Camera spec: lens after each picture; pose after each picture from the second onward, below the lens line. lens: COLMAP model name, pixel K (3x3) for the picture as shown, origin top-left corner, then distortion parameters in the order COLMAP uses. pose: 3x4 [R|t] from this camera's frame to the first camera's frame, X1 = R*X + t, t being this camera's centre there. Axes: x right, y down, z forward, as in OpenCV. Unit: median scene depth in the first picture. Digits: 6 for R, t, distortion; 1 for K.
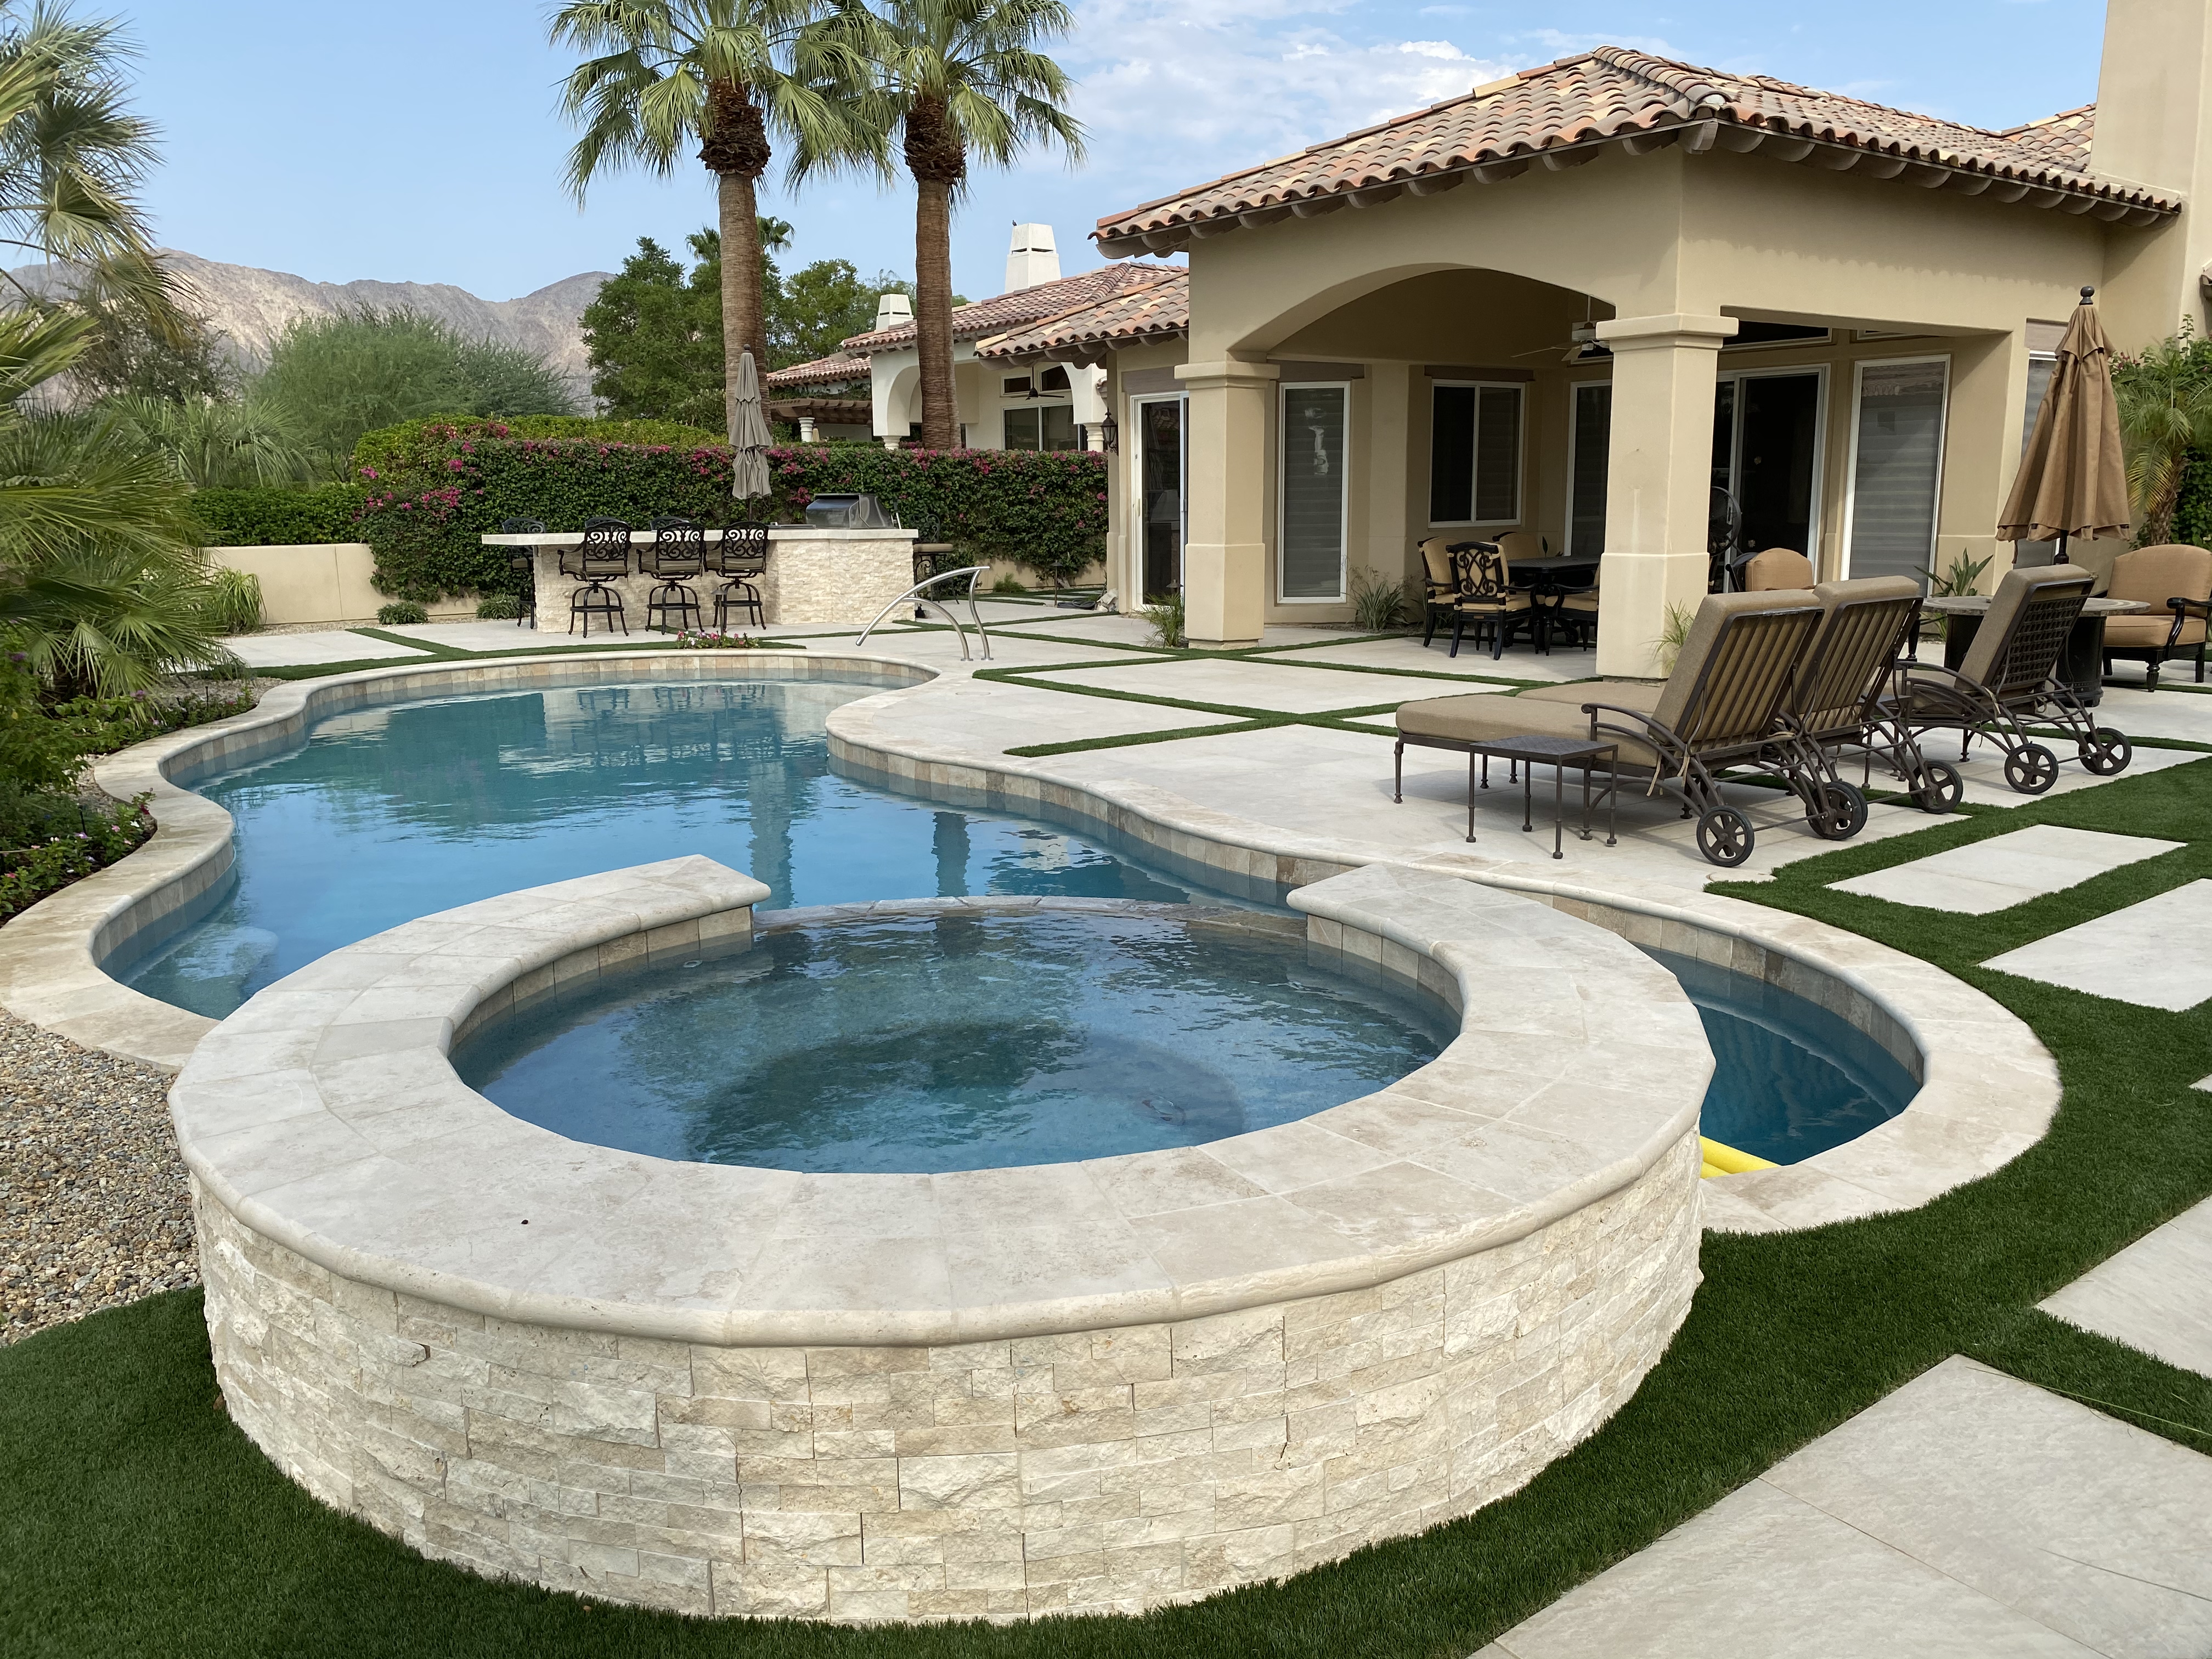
lens RADIAL K [[1678.0, 0, 1103.3], [0, 1678.0, 821.8], [0, 0, 1]] dist [0.035424, -0.051461]
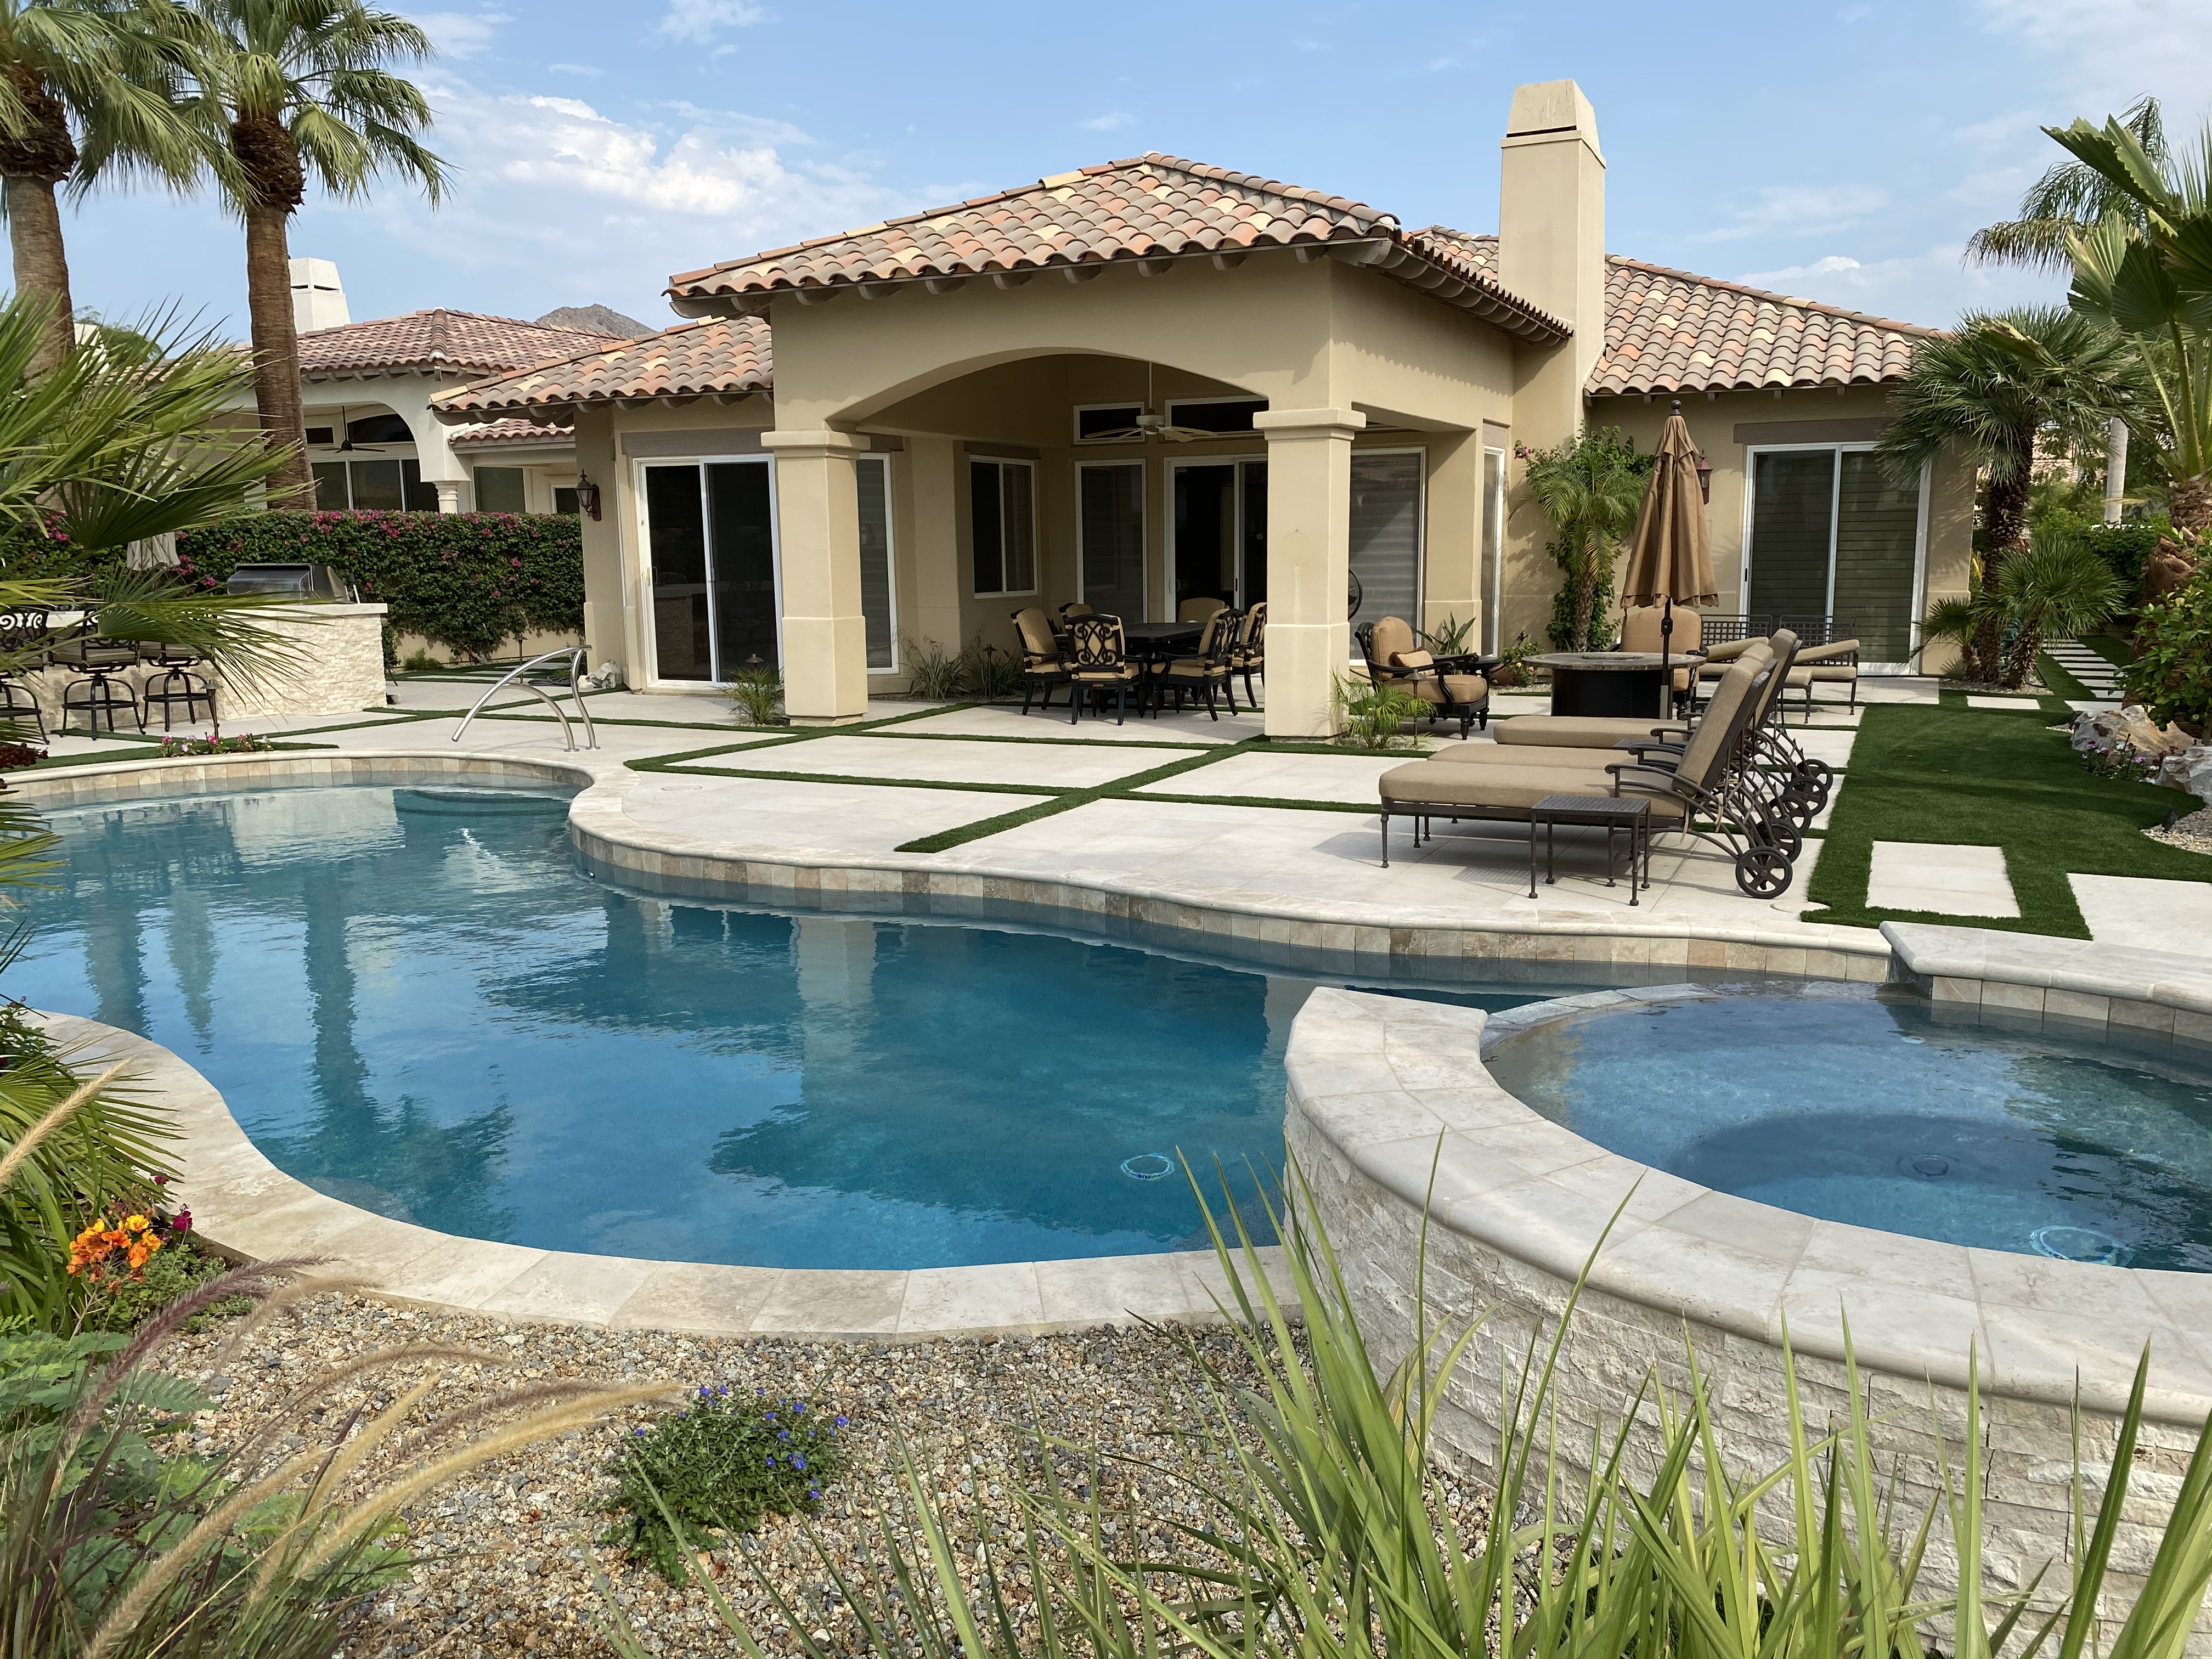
lens RADIAL K [[1678.0, 0, 1111.2], [0, 1678.0, 820.5], [0, 0, 1]] dist [0.035424, -0.051461]
pose [[0.887957, -0.071815, 0.454284, -0.186032], [0.087891, 0.996027, -0.014337, -0.016889], [-0.451450, 0.052659, 0.890741, 0.056889]]
